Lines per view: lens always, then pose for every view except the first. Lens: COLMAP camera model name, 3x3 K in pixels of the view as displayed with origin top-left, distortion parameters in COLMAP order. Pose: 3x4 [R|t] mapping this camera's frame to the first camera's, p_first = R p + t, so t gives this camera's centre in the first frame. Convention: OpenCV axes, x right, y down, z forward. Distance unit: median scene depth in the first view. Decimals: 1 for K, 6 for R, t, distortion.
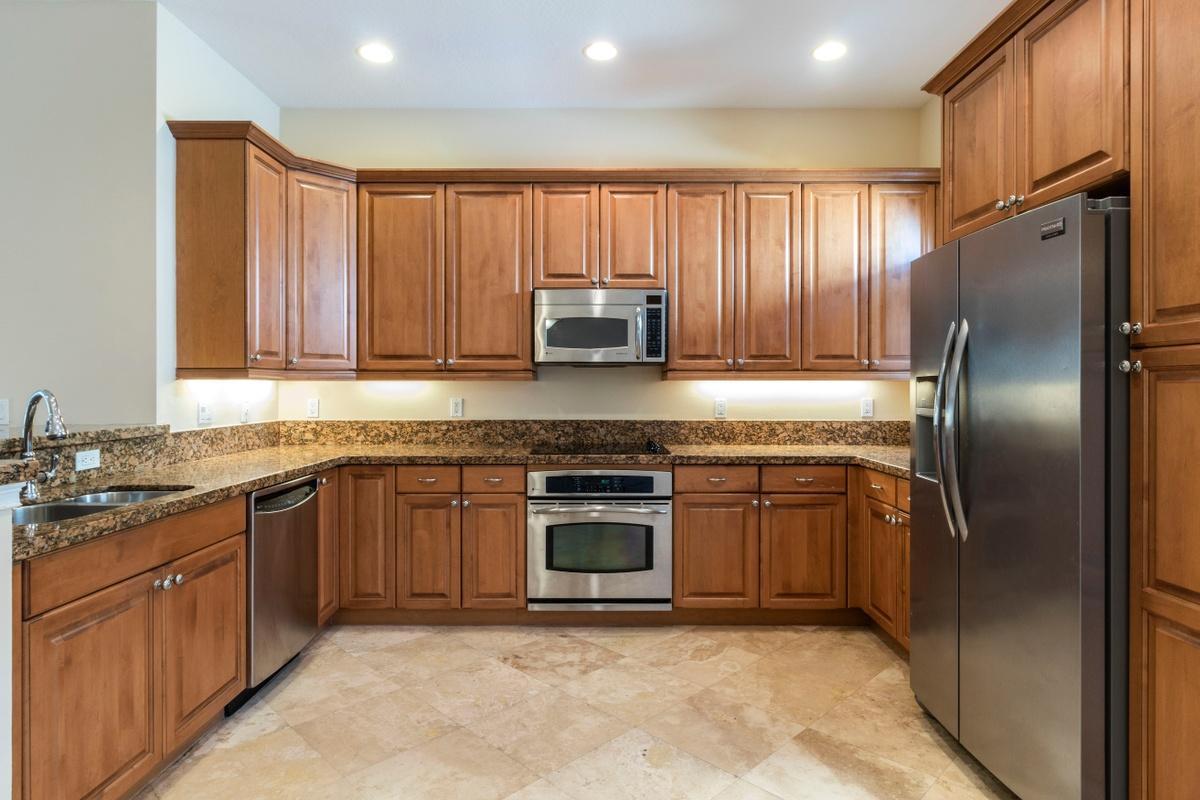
lens RADIAL K [[662.4, 0, 596.1], [0, 662.4, 389.2], [0, 0, 1]] dist [0.000747, 0.000060]
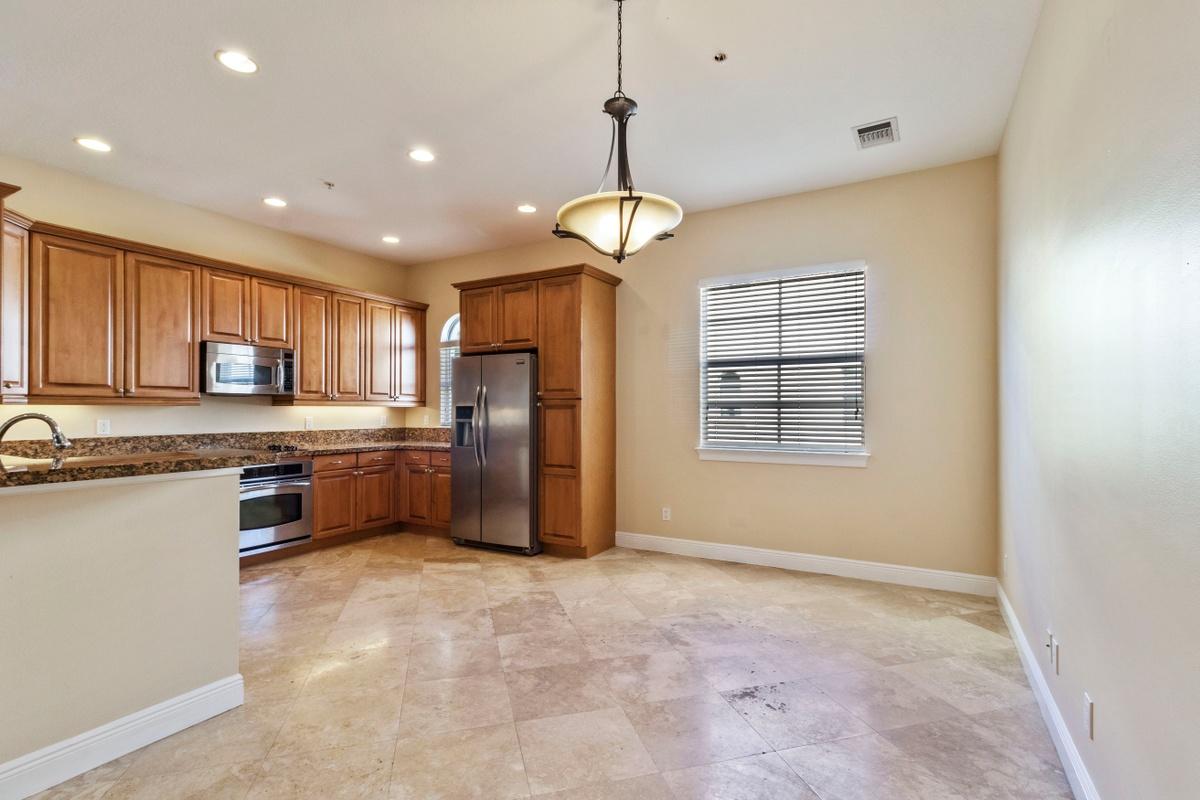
lens RADIAL K [[552.7, 0, 599.2], [0, 552.7, 408.3], [0, 0, 1]] dist [0.002808, 0.000111]
pose [[0.493338, 0.002569, 0.869834, -0.755715], [0.001768, 0.999991, -0.003956, -0.001209], [-0.869836, 0.003489, 0.493328, -0.341925]]
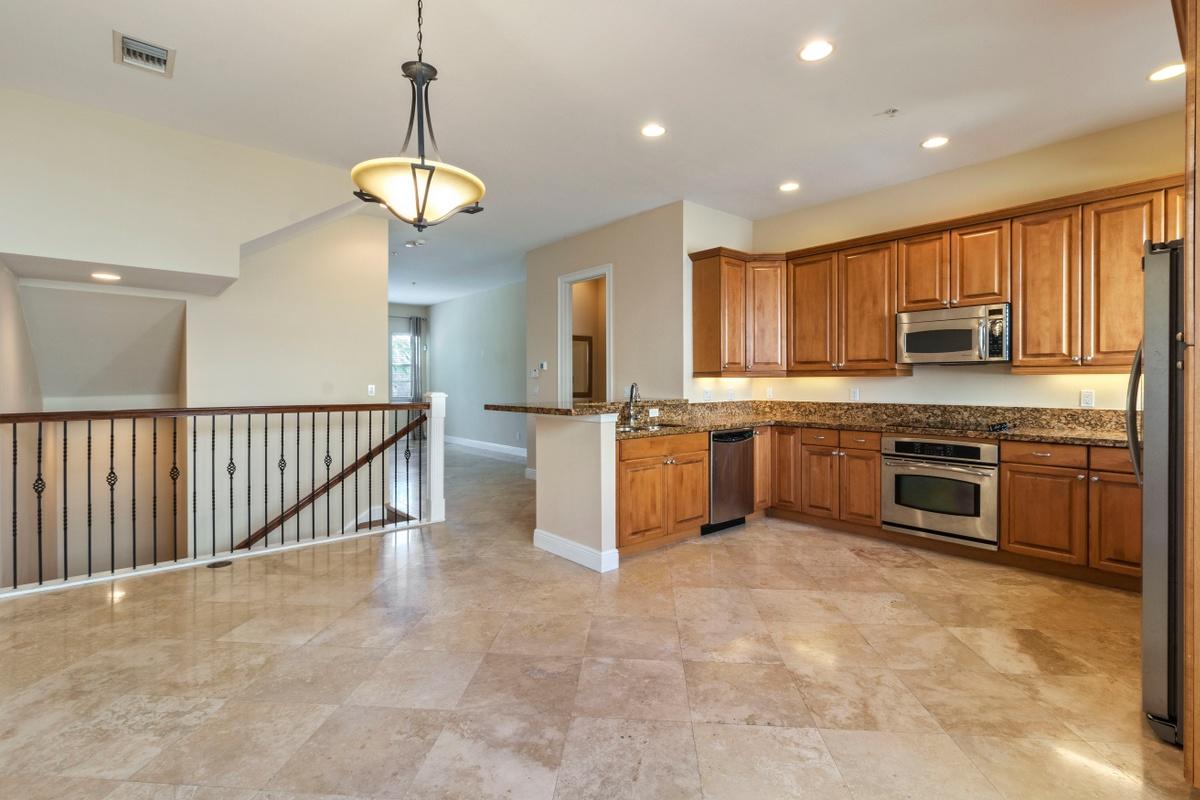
lens RADIAL K [[552.7, 0, 601.1], [0, 552.7, 387.3], [0, 0, 1]] dist [0.002808, 0.000111]
pose [[0.654618, 0.005421, -0.755940, 0.425437], [0.001496, 0.999963, 0.008467, 0.000241], [0.755958, -0.006673, 0.654586, -0.303502]]
